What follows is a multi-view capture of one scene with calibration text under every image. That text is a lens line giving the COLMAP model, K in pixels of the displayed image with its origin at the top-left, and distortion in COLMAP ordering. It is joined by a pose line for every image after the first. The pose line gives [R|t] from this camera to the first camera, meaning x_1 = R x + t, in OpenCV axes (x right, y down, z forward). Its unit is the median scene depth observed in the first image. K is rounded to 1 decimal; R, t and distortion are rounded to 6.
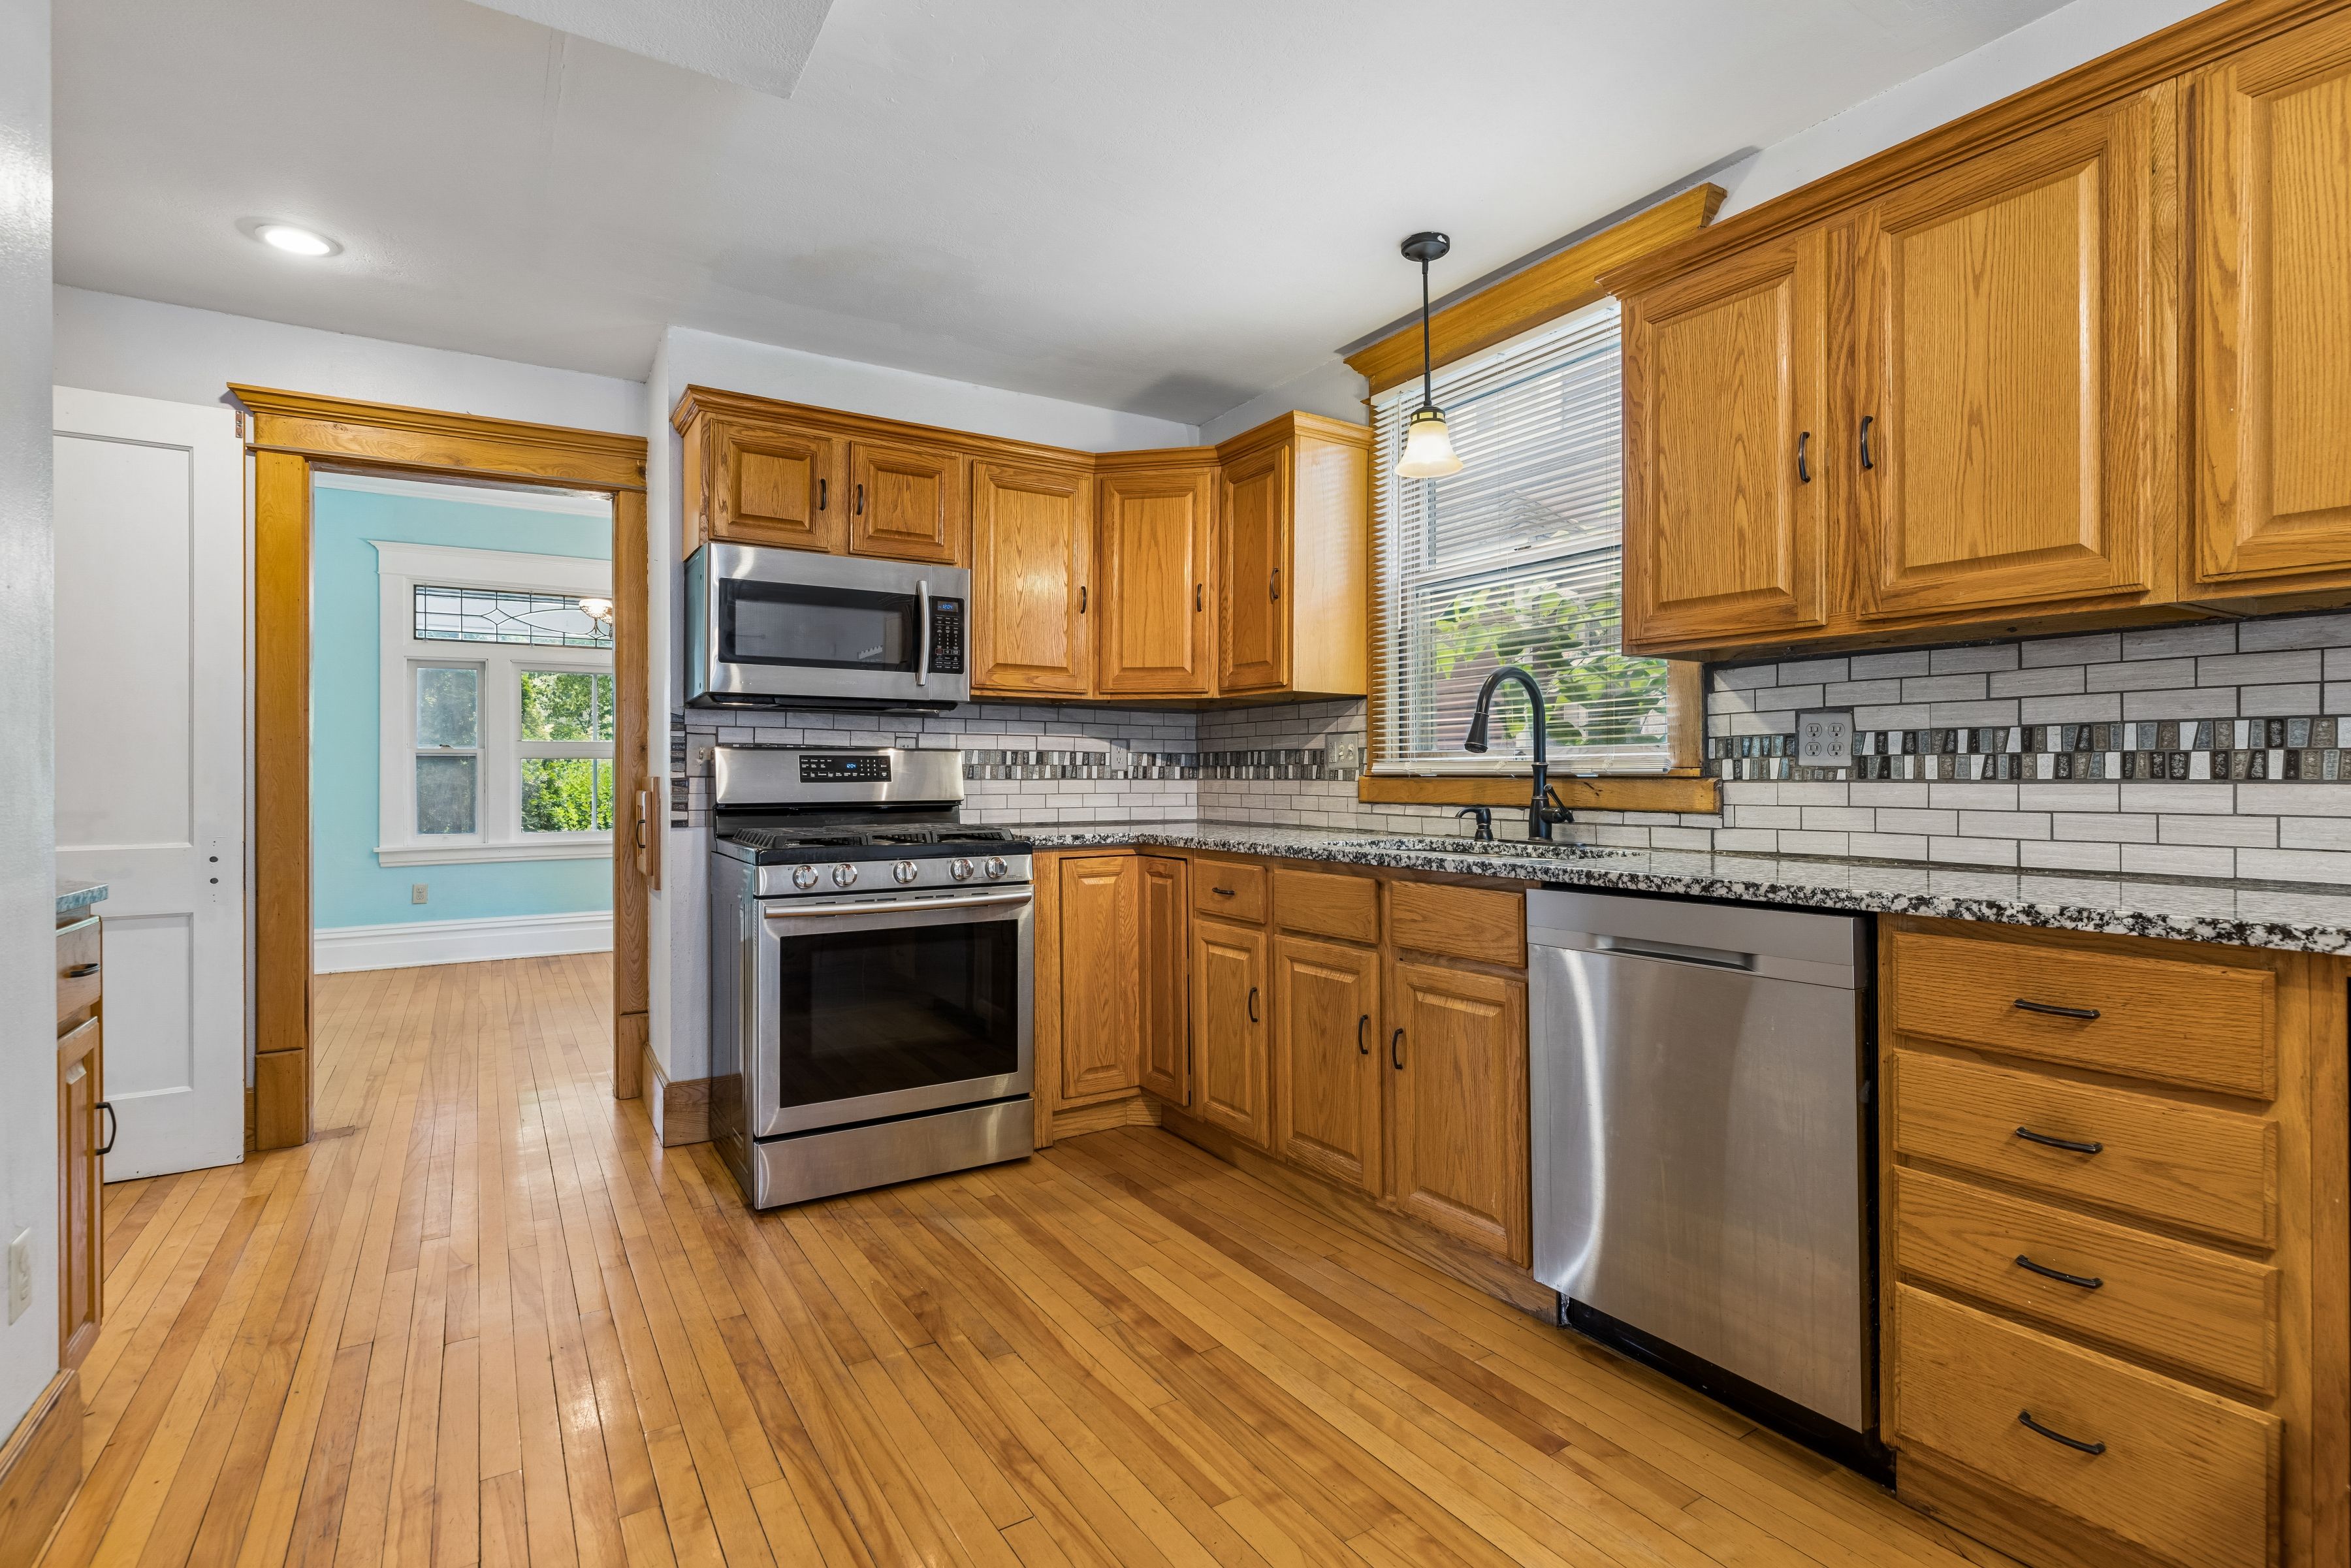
lens RADIAL K [[1111.7, 0, 1177.9], [0, 1111.7, 773.2], [0, 0, 1]] dist [-0.003381, -0.000486]
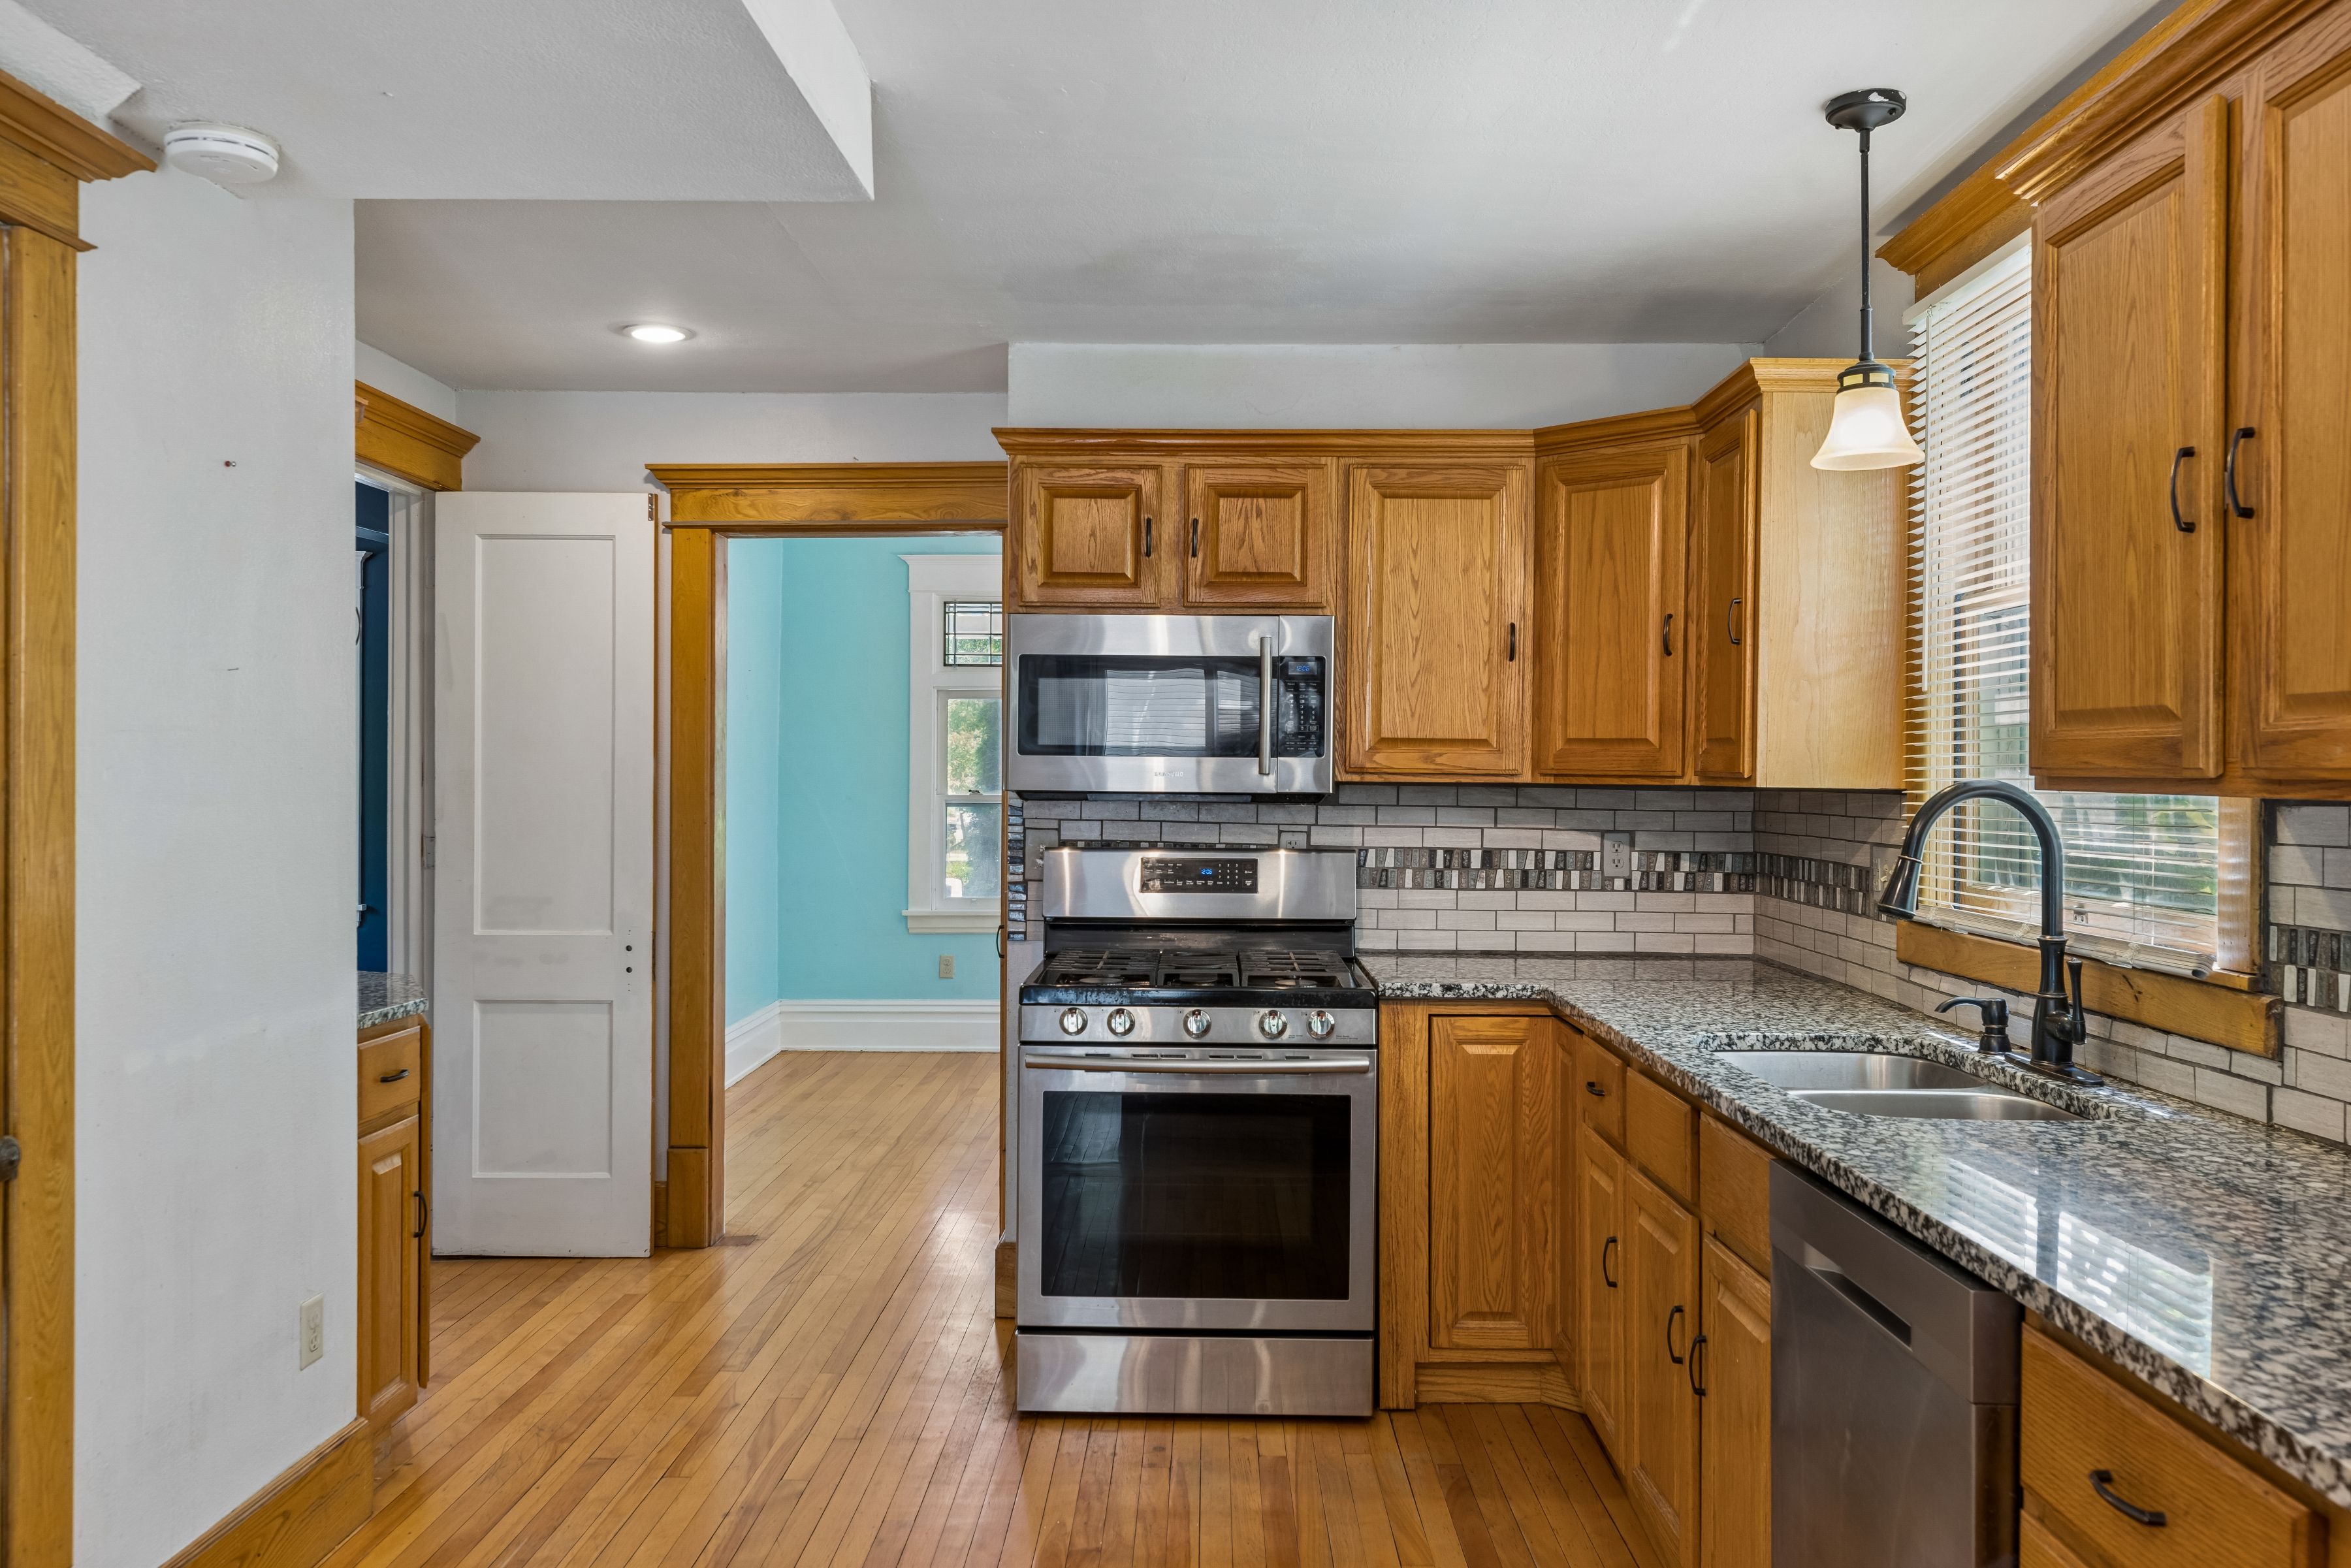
lens RADIAL K [[1750.3, 0, 1178.5], [0, 1750.3, 784.3], [0, 0, 1]] dist [-0.000937, 0.006110]
pose [[0.836259, 0.010384, -0.548236, 0.404493], [-0.008320, 0.999946, 0.006247, -0.083916], [0.548271, -0.000663, 0.836300, -0.043138]]
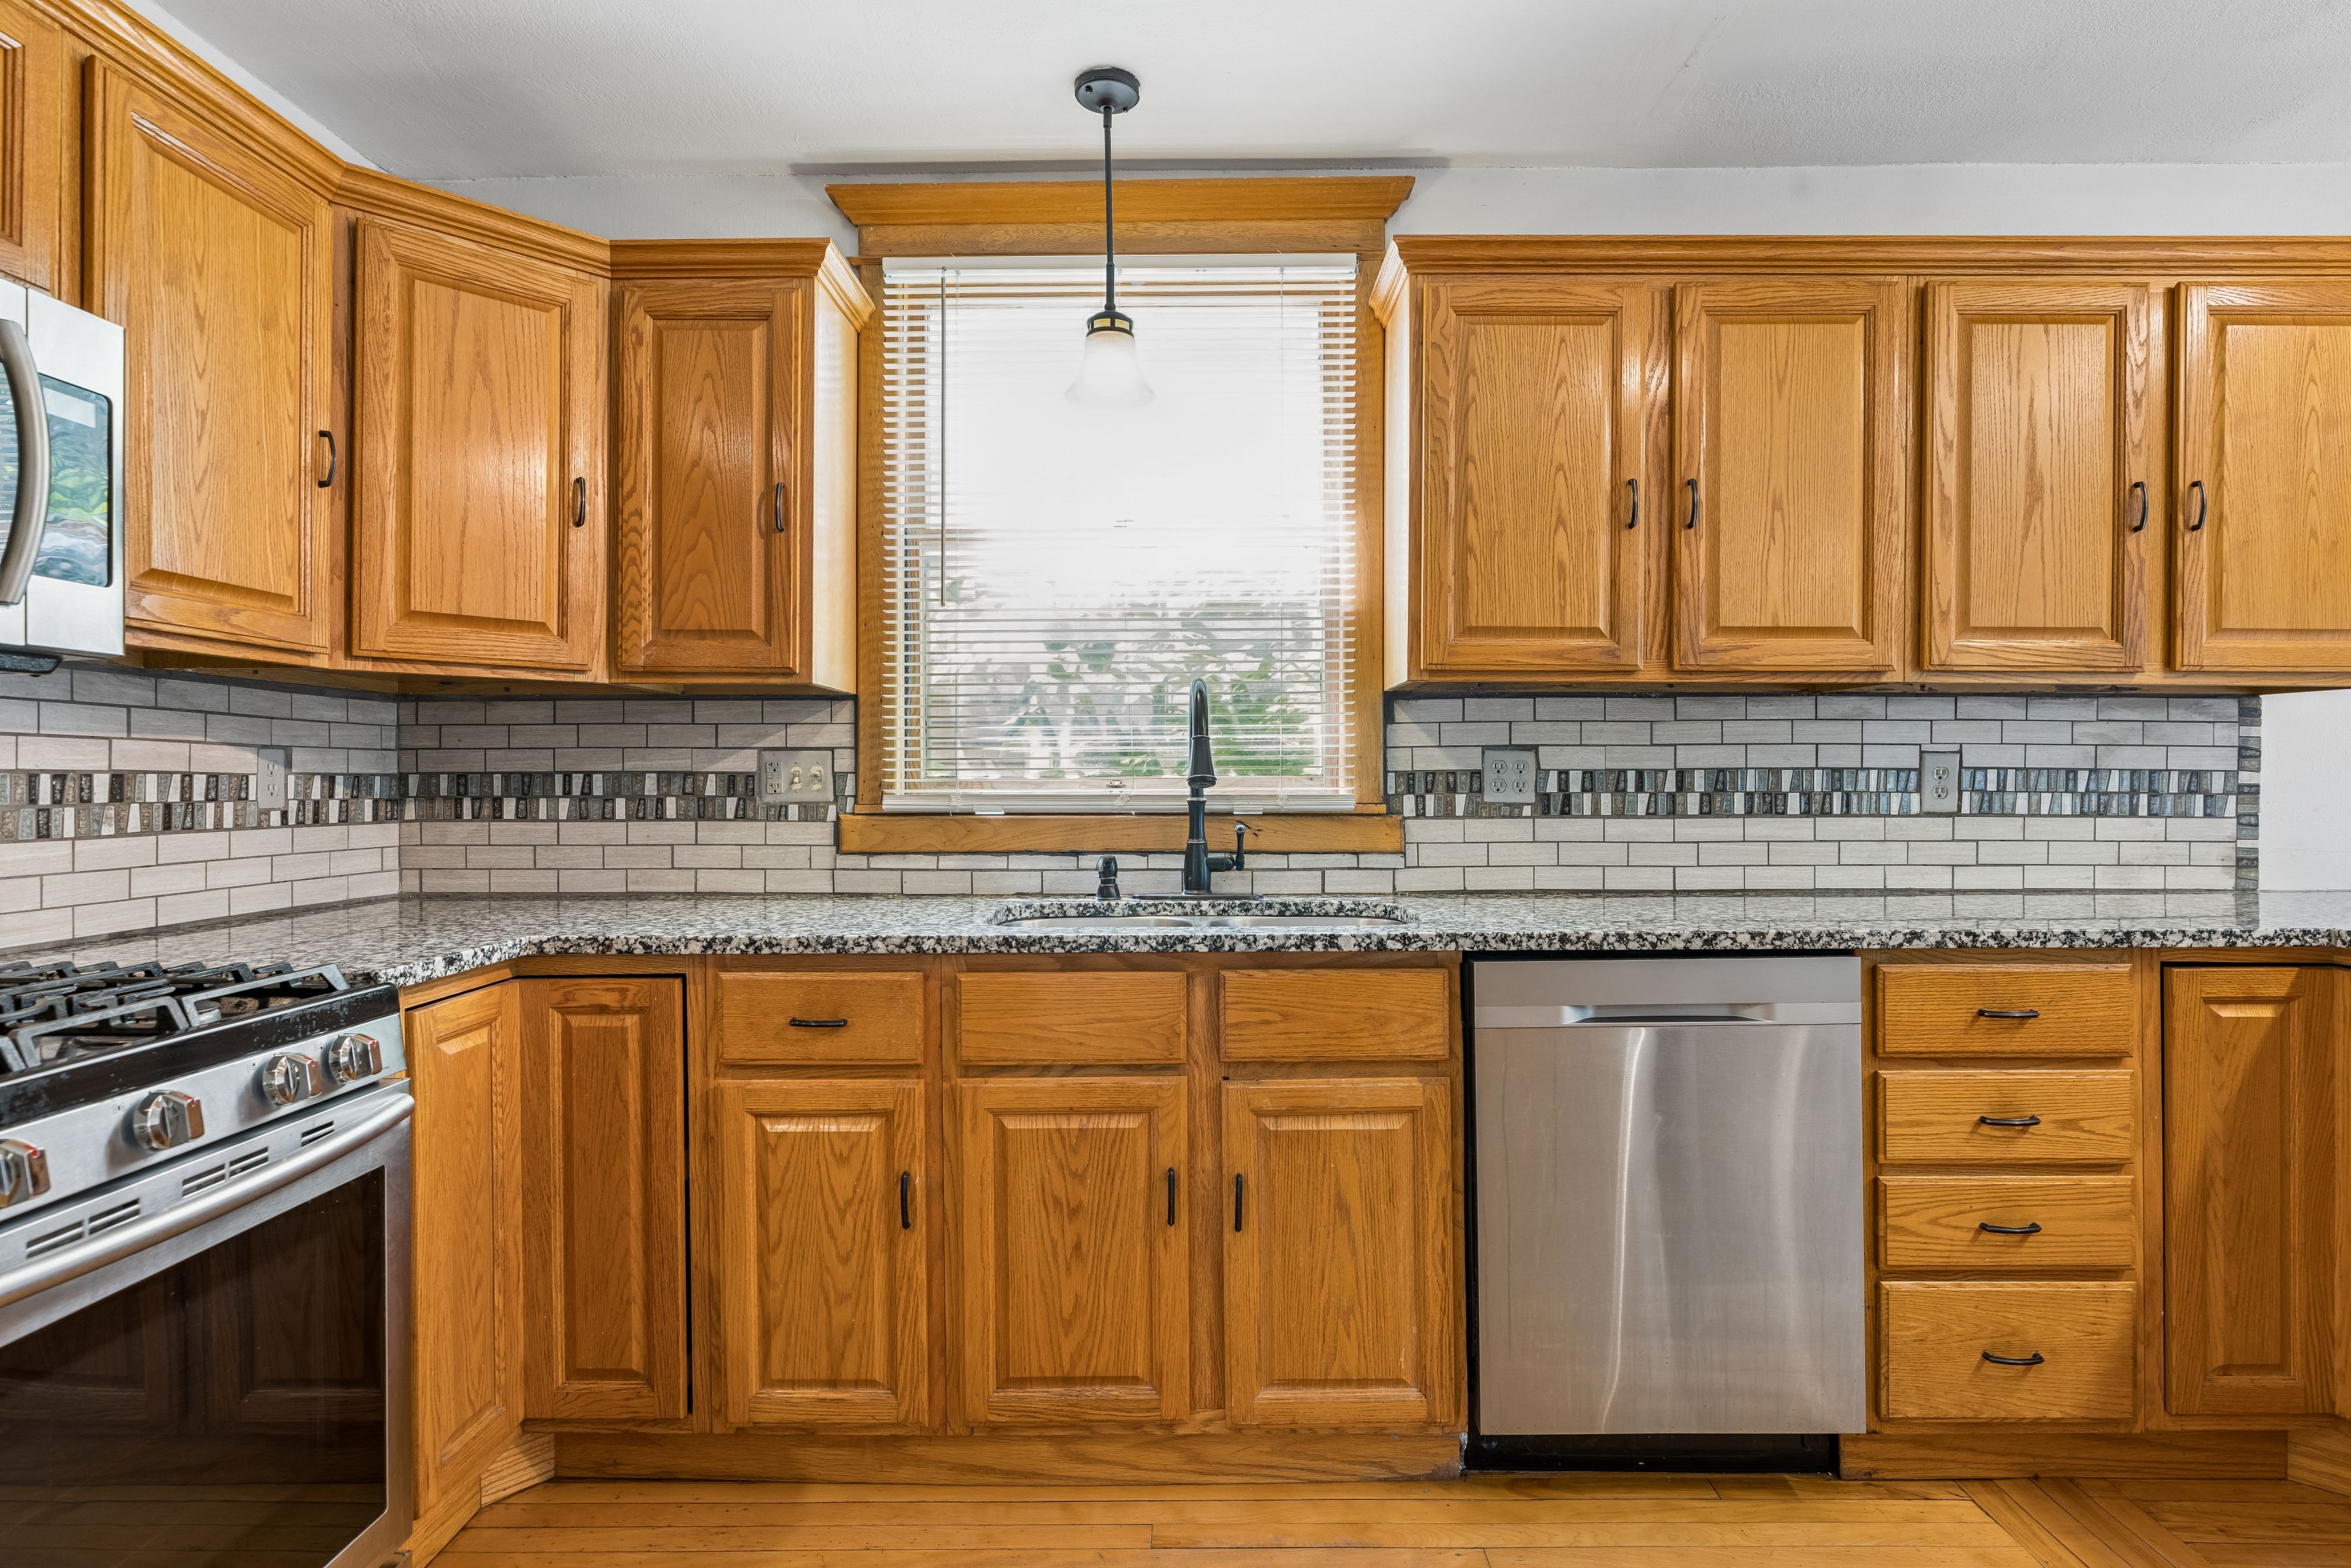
lens RADIAL K [[1202.9, 0, 1175.5], [0, 1202.9, 784.0], [0, 0, 1]] dist [-0.001445, 0.000498]
pose [[0.543555, -0.006424, 0.839349, -0.377241], [0.000559, 0.999973, 0.007291, -0.023414], [-0.839374, -0.003494, 0.543544, 0.484041]]
